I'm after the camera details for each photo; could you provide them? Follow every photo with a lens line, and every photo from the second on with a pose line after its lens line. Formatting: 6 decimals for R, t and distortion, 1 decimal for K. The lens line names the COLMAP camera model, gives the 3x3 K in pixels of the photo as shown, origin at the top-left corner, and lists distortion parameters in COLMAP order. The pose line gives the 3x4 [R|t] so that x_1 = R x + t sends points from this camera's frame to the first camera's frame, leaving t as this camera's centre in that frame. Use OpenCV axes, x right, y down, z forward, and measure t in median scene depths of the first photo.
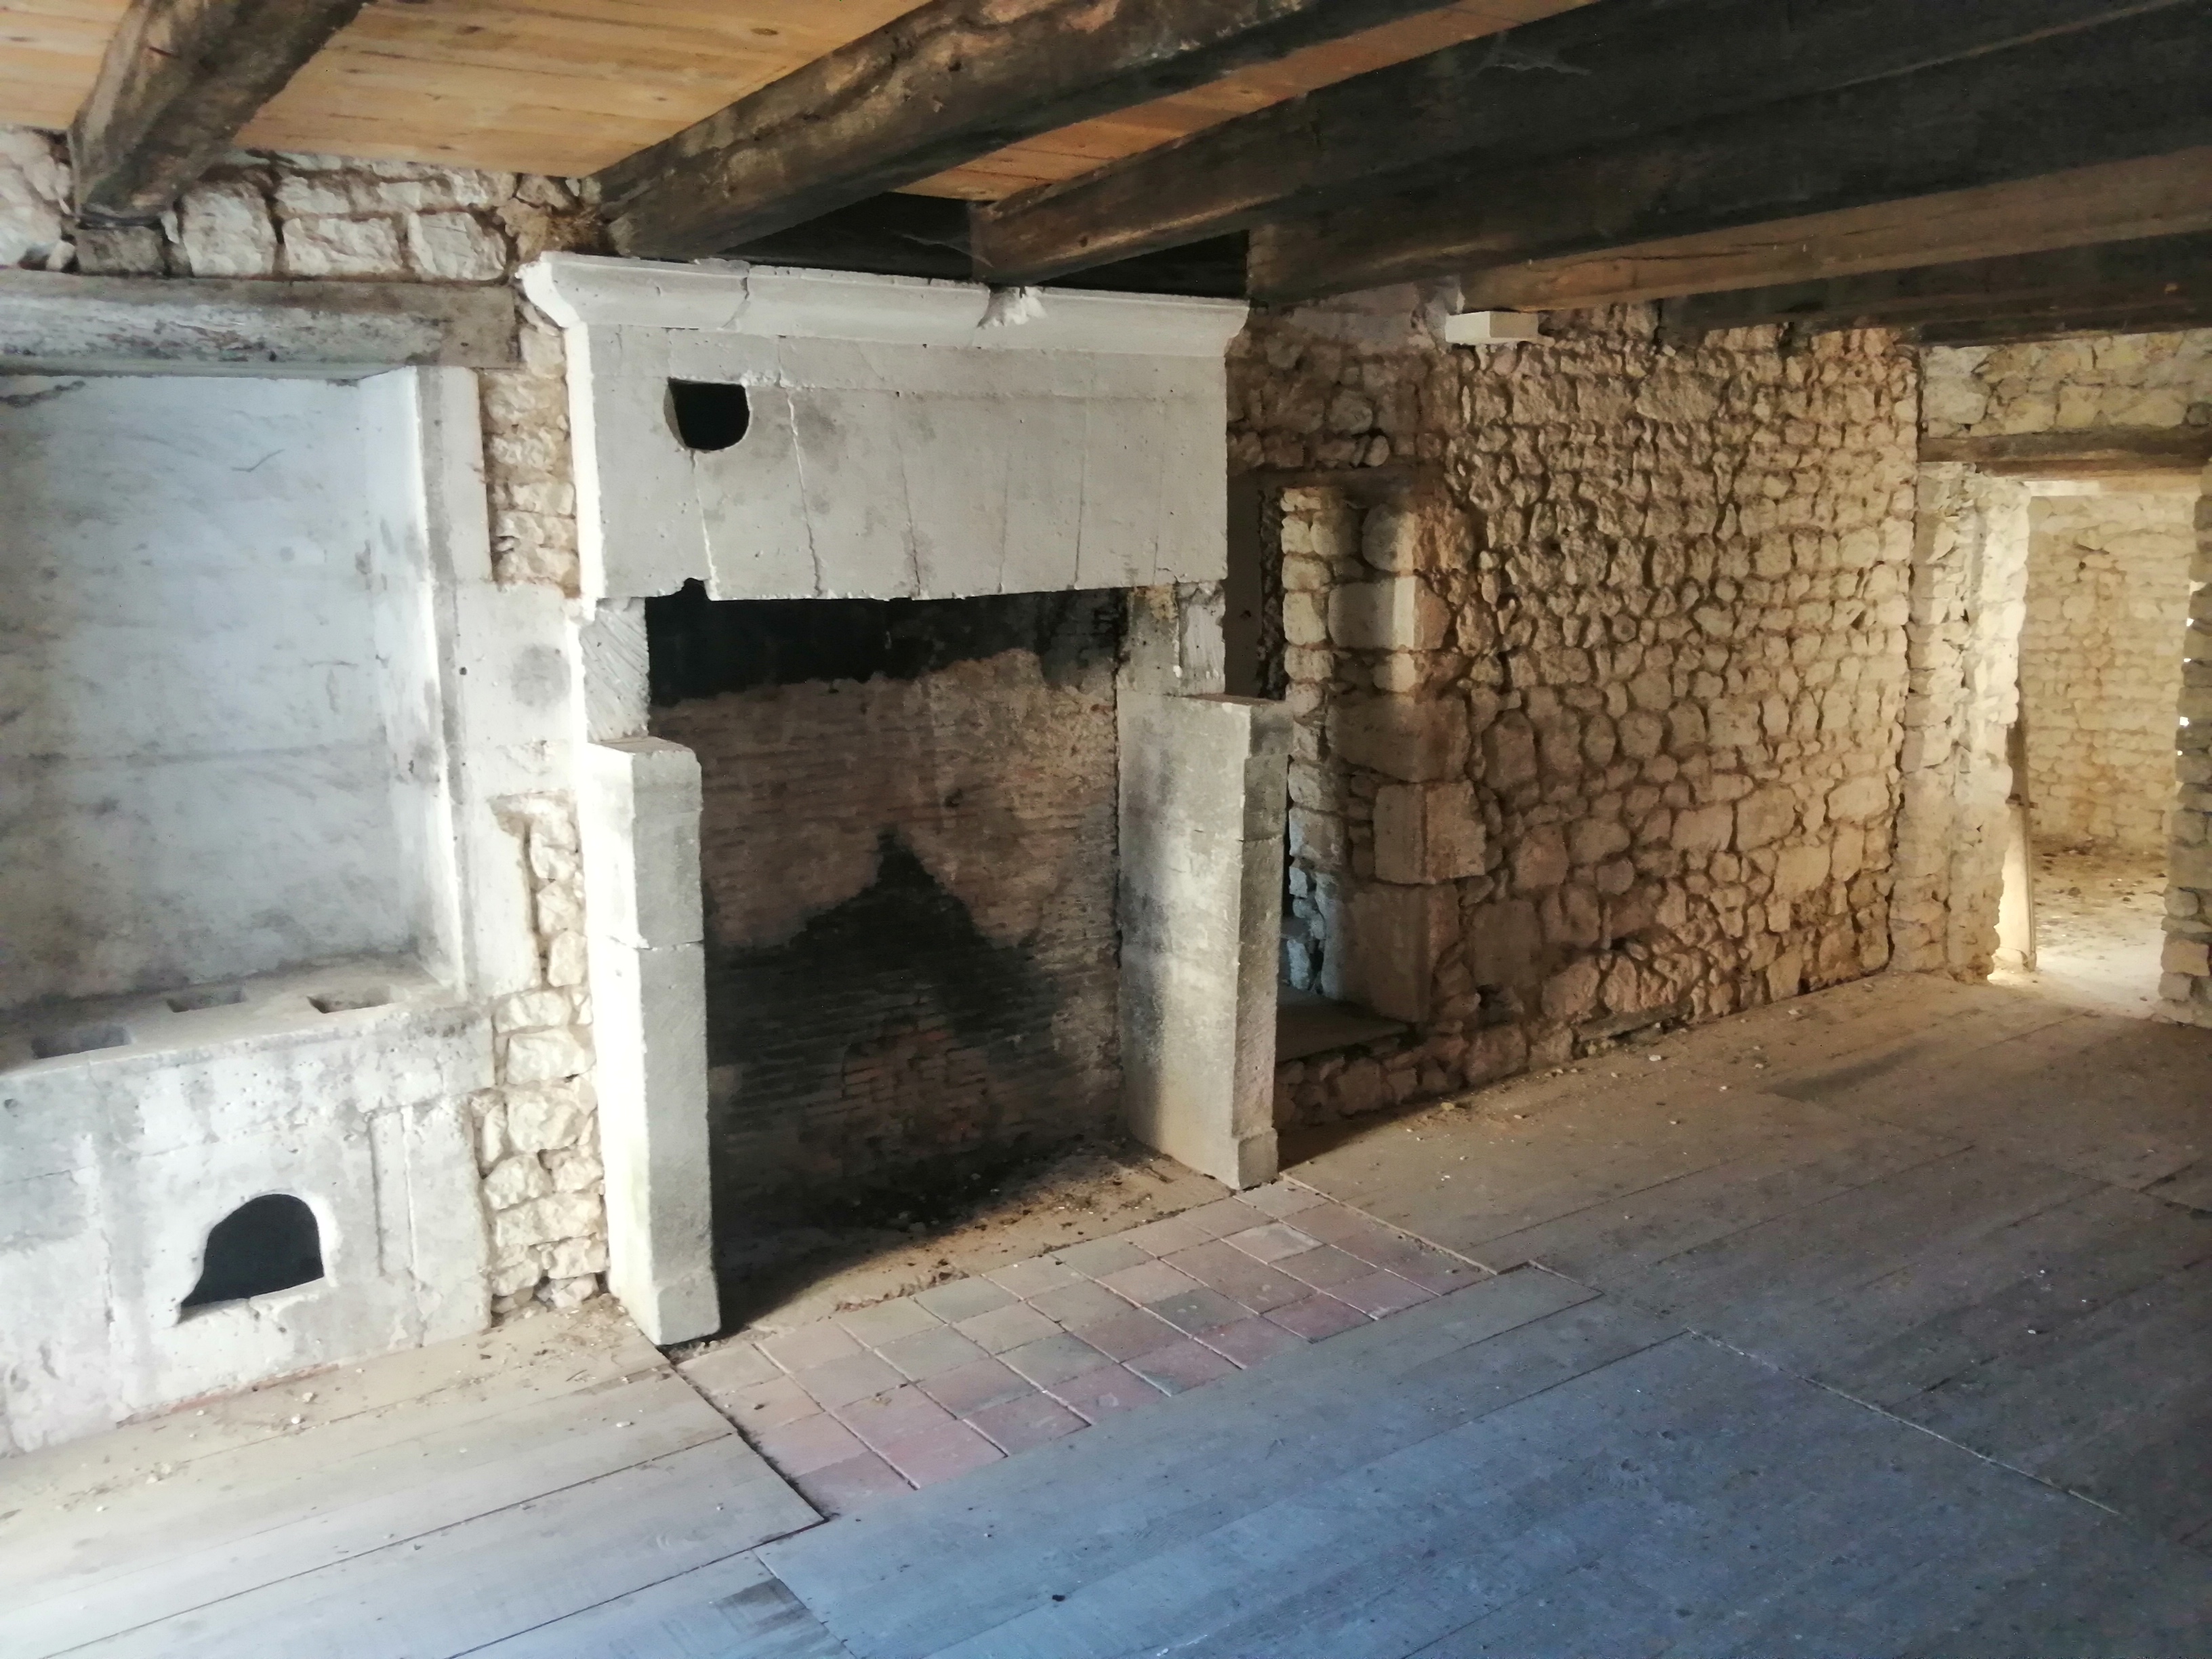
lens RADIAL K [[1752.2, 0, 1106.0], [0, 1752.2, 829.5], [0, 0, 1]] dist [0.015744, -0.066969]
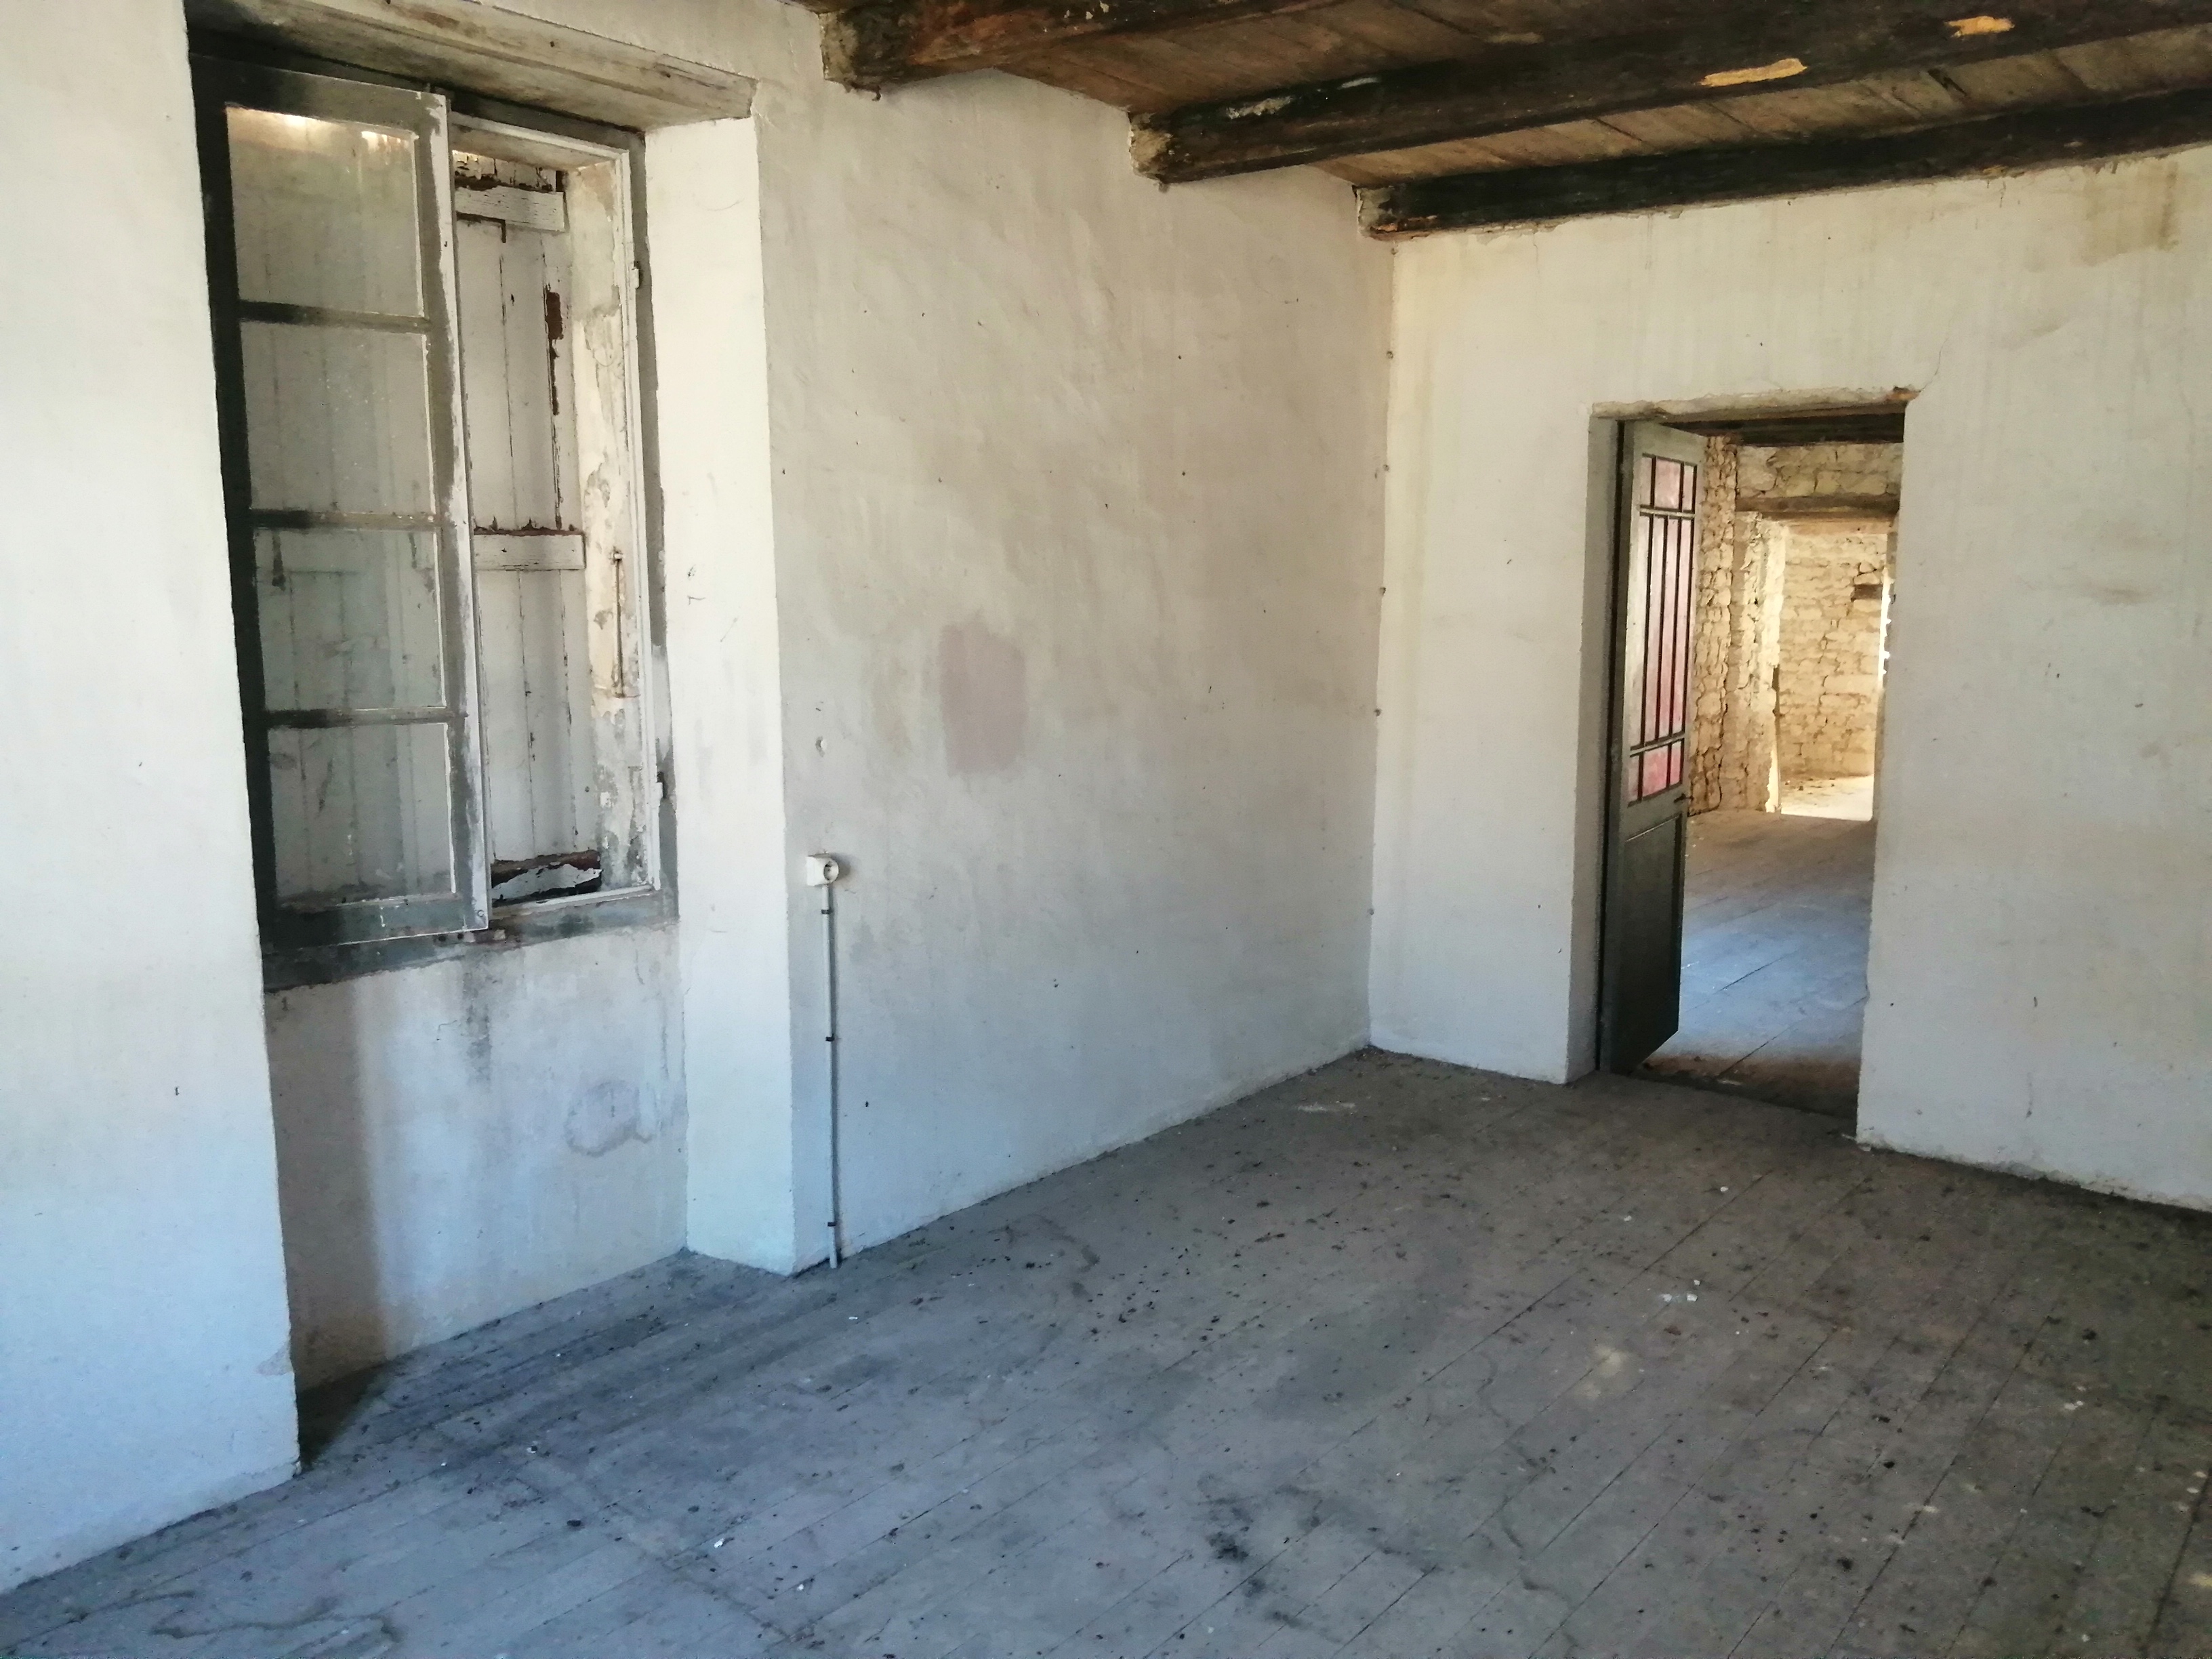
lens RADIAL K [[1752.2, 0, 1106.0], [0, 1752.2, 829.5], [0, 0, 1]] dist [0.015744, -0.066969]
pose [[0.964927, -0.016339, 0.262010, -0.584872], [0.023157, 0.999468, -0.022955, 0.127970], [-0.261496, 0.028218, 0.964792, -0.494933]]
